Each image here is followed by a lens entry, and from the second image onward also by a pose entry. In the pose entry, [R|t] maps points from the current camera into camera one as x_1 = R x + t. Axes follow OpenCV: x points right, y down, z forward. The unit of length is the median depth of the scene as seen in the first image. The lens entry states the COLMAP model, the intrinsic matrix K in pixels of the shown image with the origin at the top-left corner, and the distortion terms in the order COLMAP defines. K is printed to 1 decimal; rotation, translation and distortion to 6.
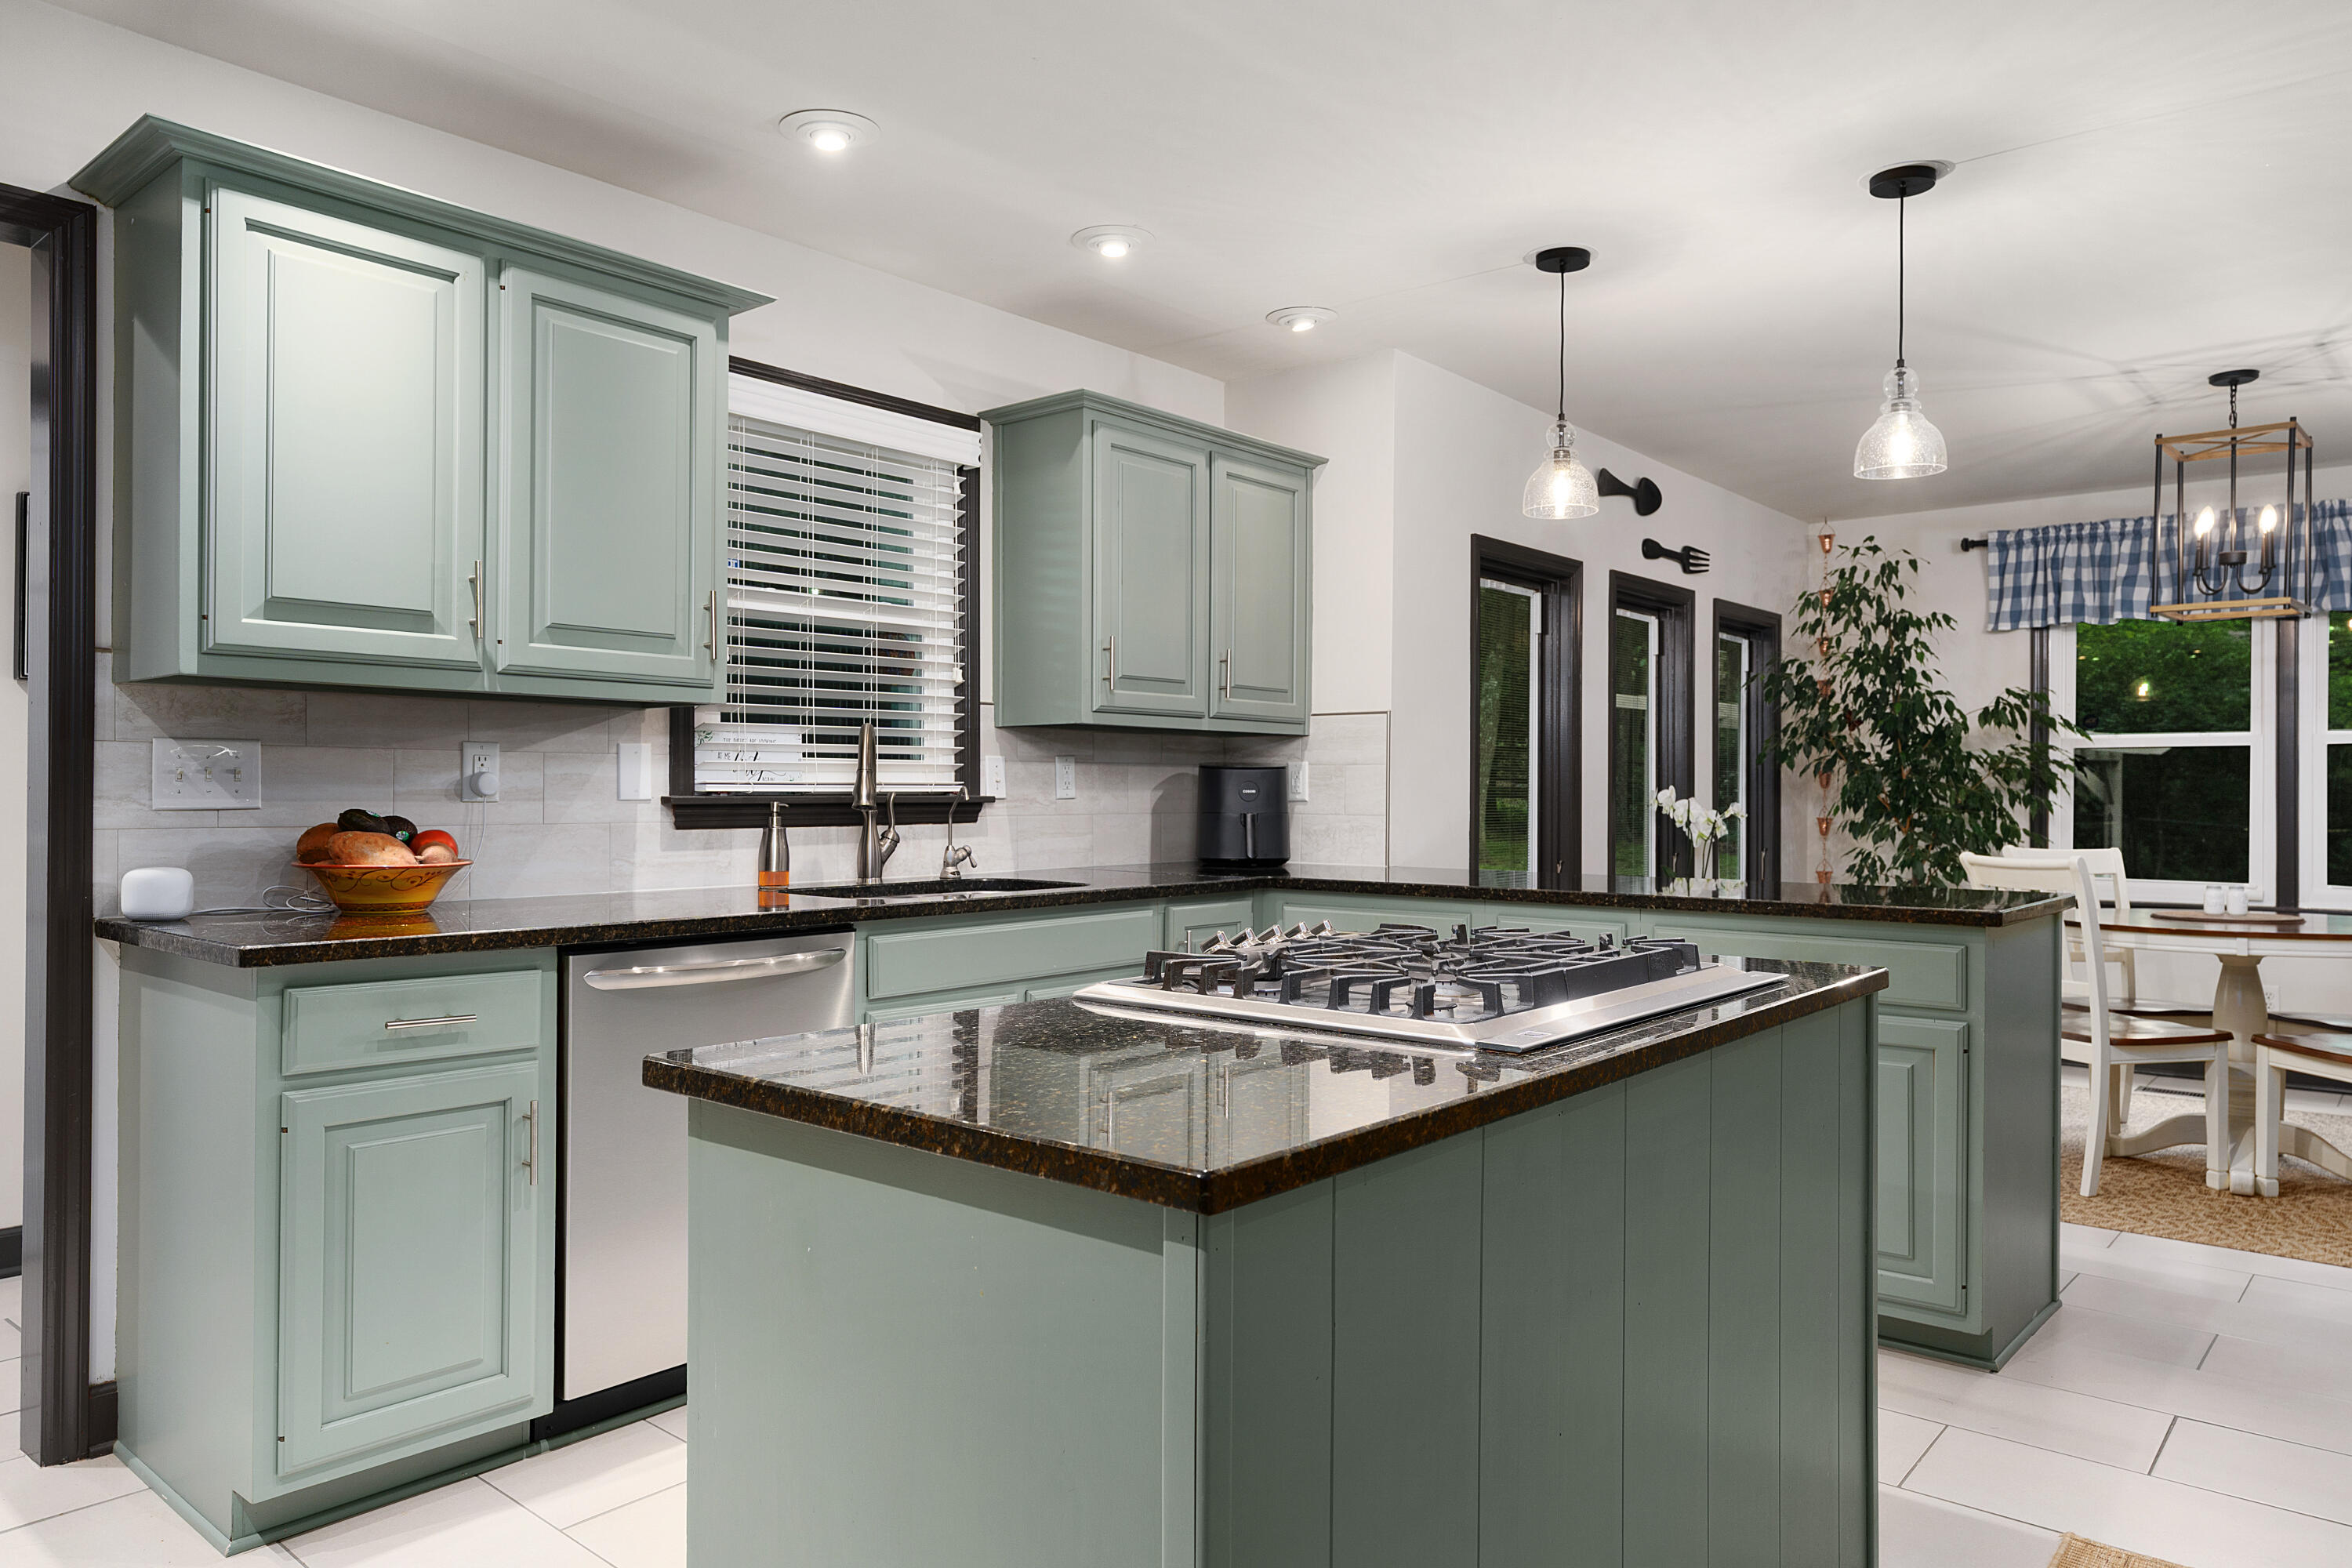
lens RADIAL K [[1564.1, 0, 1171.8], [0, 1564.1, 782.0], [0, 0, 1]] dist [-0.003535, 0.000130]
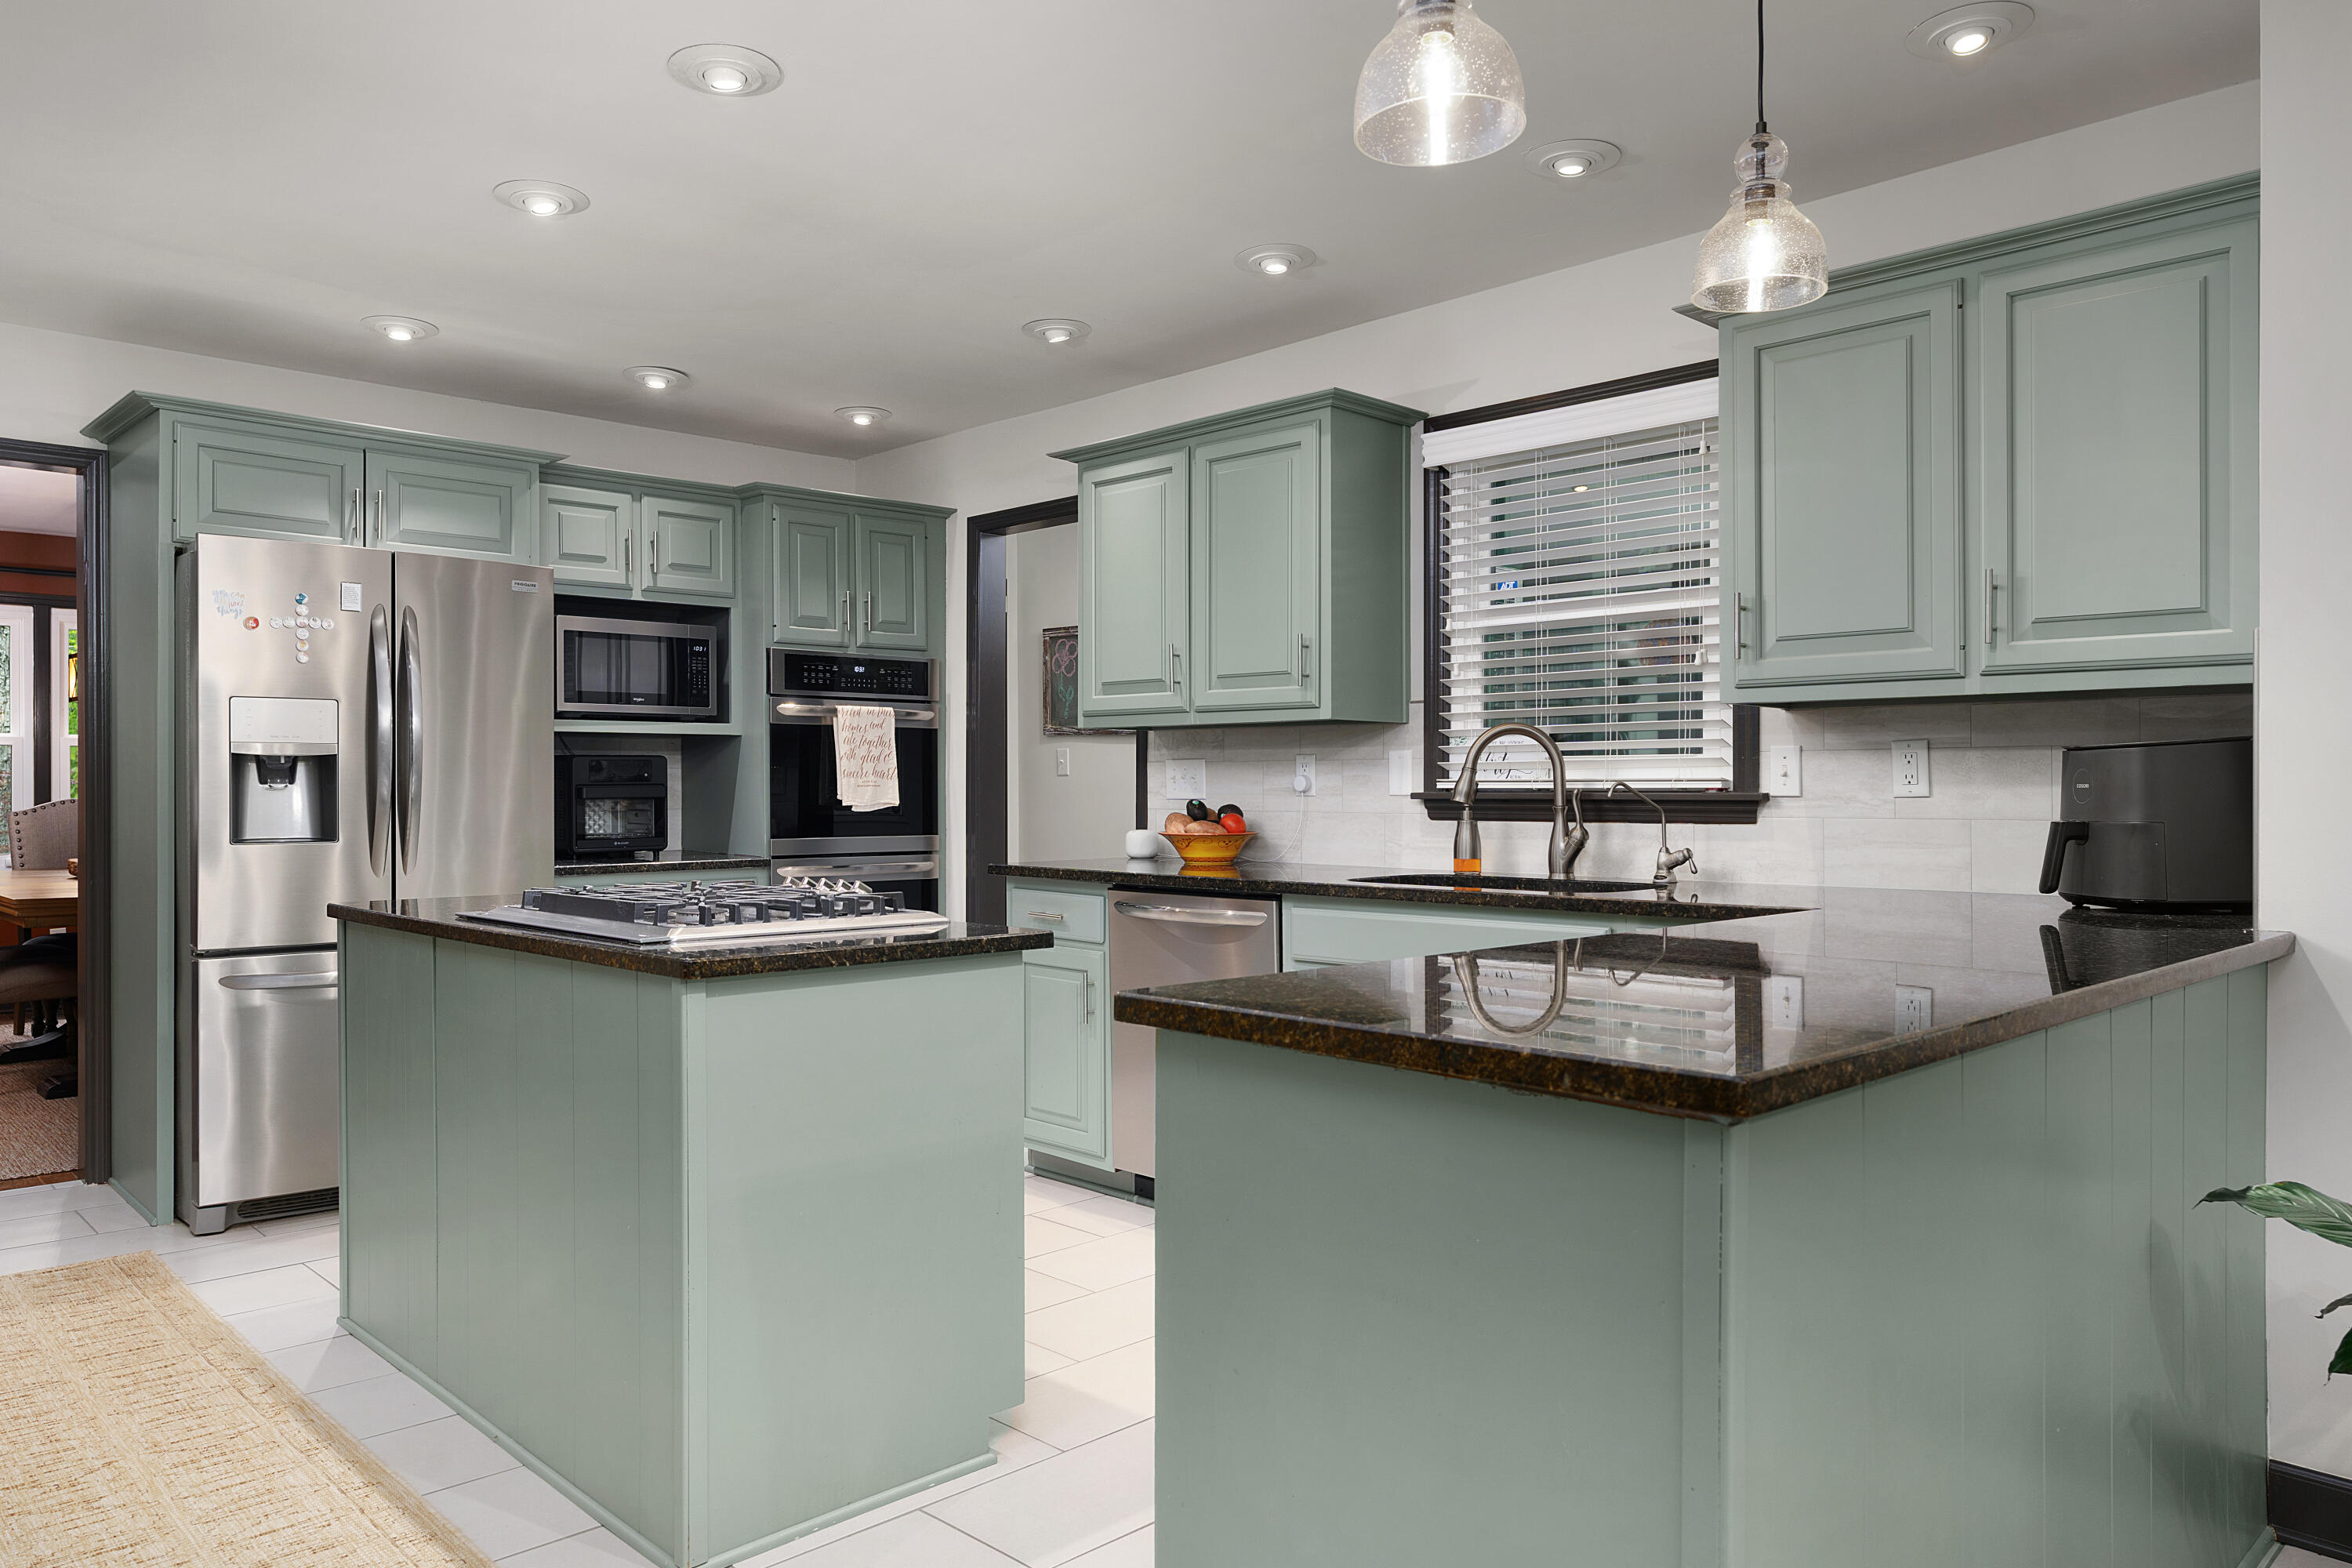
lens RADIAL K [[1564.1, 0, 1171.7], [0, 1564.1, 789.7], [0, 0, 1]] dist [-0.003535, 0.000130]
pose [[-0.090025, -0.007964, -0.995908, 0.828905], [0.000677, 0.999967, -0.008057, 0.014927], [0.995939, -0.001399, -0.090017, 0.826388]]
